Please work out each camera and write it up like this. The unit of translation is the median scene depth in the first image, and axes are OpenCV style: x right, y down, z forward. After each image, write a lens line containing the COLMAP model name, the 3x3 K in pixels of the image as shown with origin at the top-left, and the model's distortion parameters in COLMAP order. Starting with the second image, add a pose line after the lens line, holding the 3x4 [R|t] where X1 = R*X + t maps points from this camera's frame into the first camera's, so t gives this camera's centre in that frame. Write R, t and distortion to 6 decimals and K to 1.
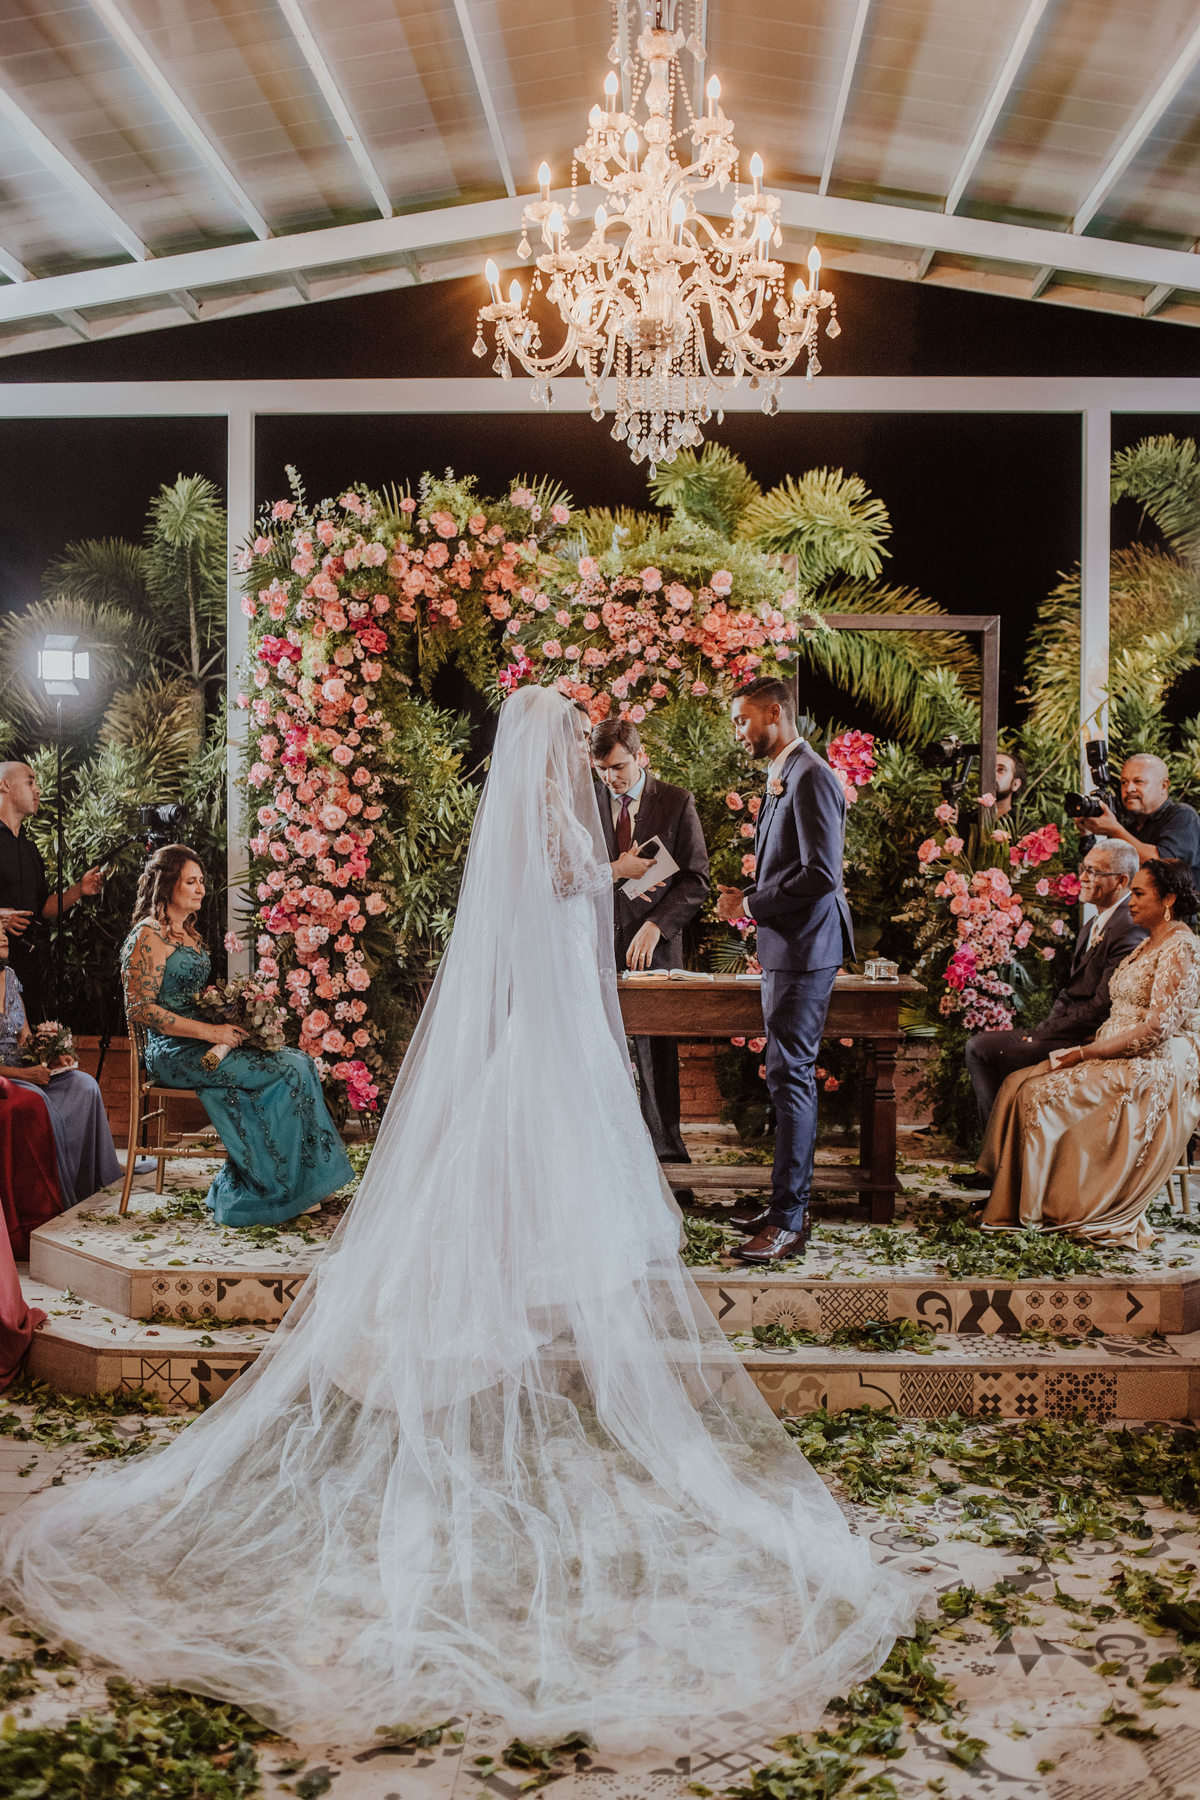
lens RADIAL K [[1971.8, 0, 600.2], [0, 1971.8, 906.4], [0, 0, 1]] dist [-0.129873, 0.000000]
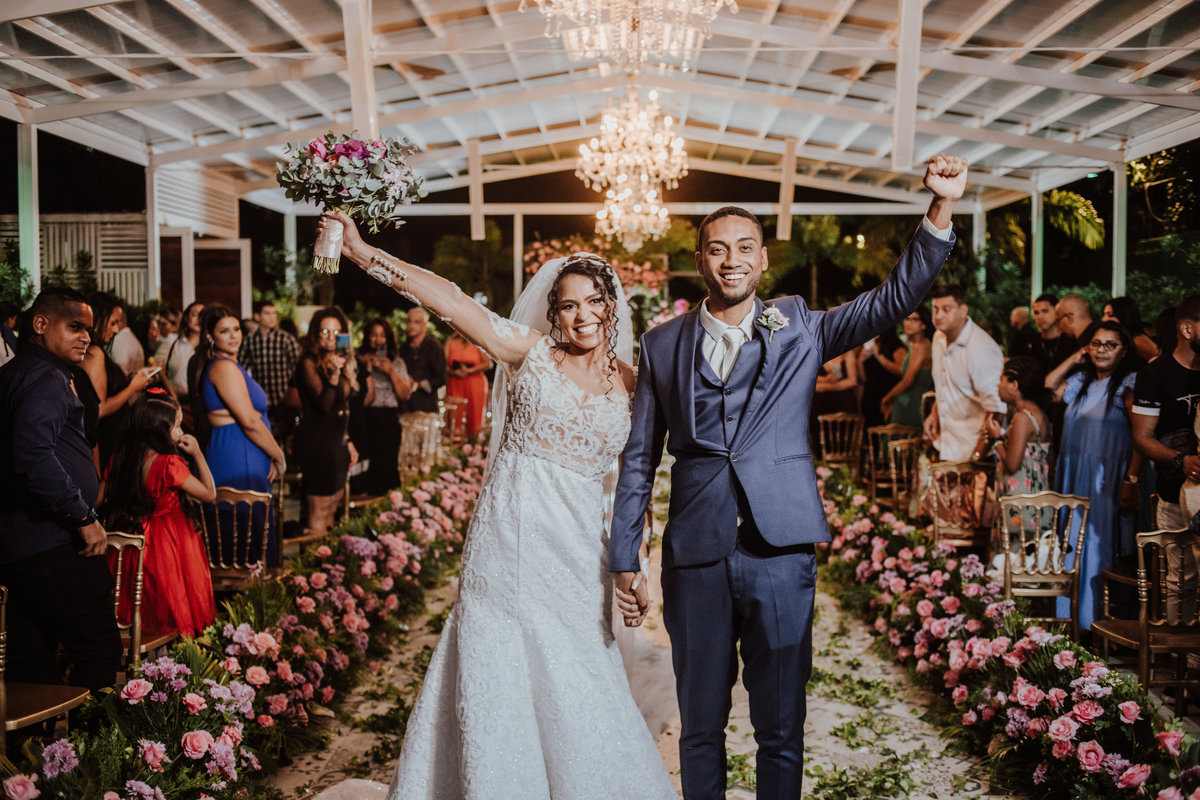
lens RADIAL K [[1314.5, 0, 604.5], [0, 1314.5, 408.1], [0, 0, 1]] dist [-0.129873, 0.000000]
pose [[0.999806, -0.006257, 0.018692, -0.077537], [0.005724, 0.999579, 0.028457, 0.051451], [-0.018863, -0.028344, 0.999420, -1.665973]]
